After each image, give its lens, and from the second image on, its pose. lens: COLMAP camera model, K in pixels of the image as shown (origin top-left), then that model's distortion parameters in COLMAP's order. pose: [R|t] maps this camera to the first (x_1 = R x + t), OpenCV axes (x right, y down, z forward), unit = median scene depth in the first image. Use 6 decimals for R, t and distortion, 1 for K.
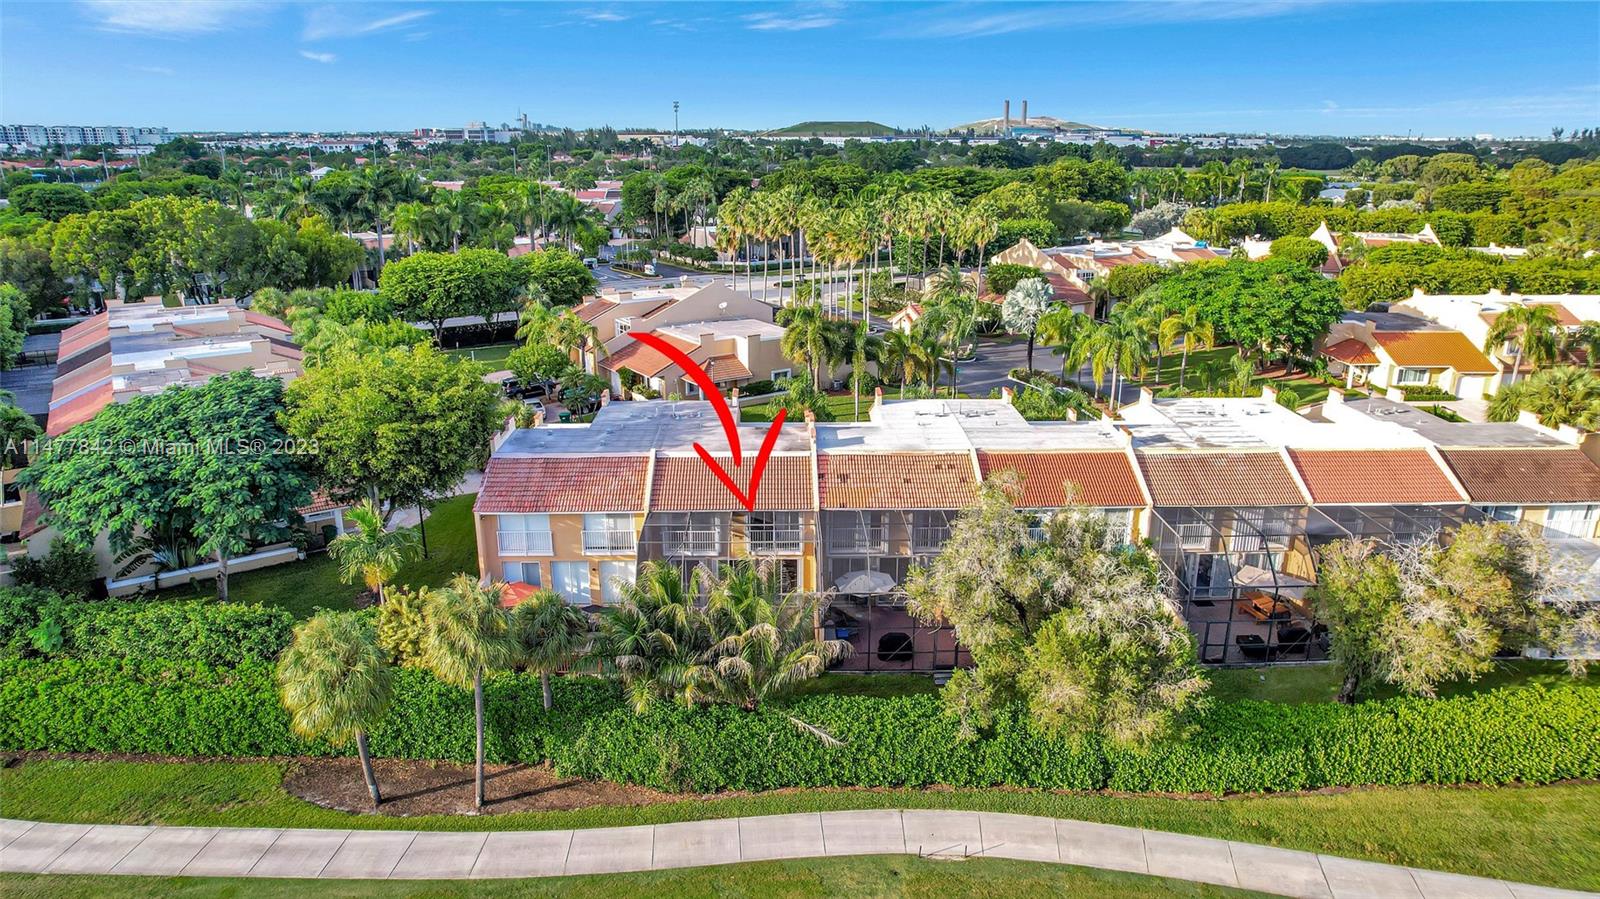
lens RADIAL K [[1026.1, 0, 804.5], [0, 1026.1, 440.5], [0, 0, 1]] dist [-0.085051, 0.077635]
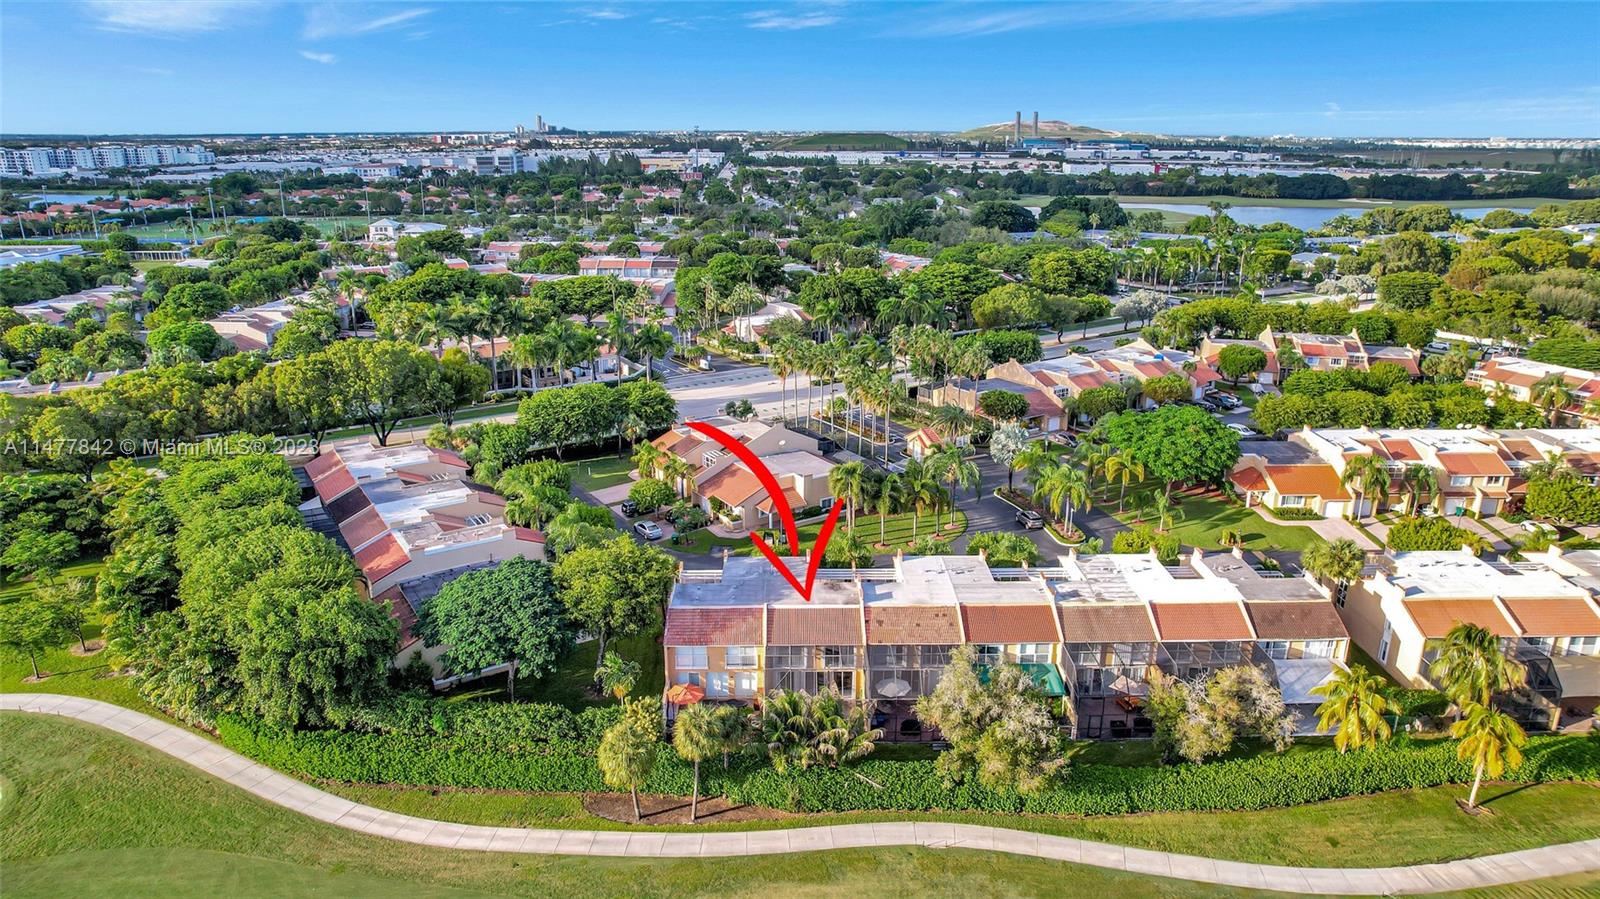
lens RADIAL K [[1026.1, 0, 804.5], [0, 1026.1, 440.5], [0, 0, 1]] dist [-0.085051, 0.077635]
pose [[0.999932, 0.003351, -0.011180, -0.087672], [-0.003341, 0.999994, 0.000944, -0.339878], [0.011183, -0.000906, 0.999937, -0.870665]]
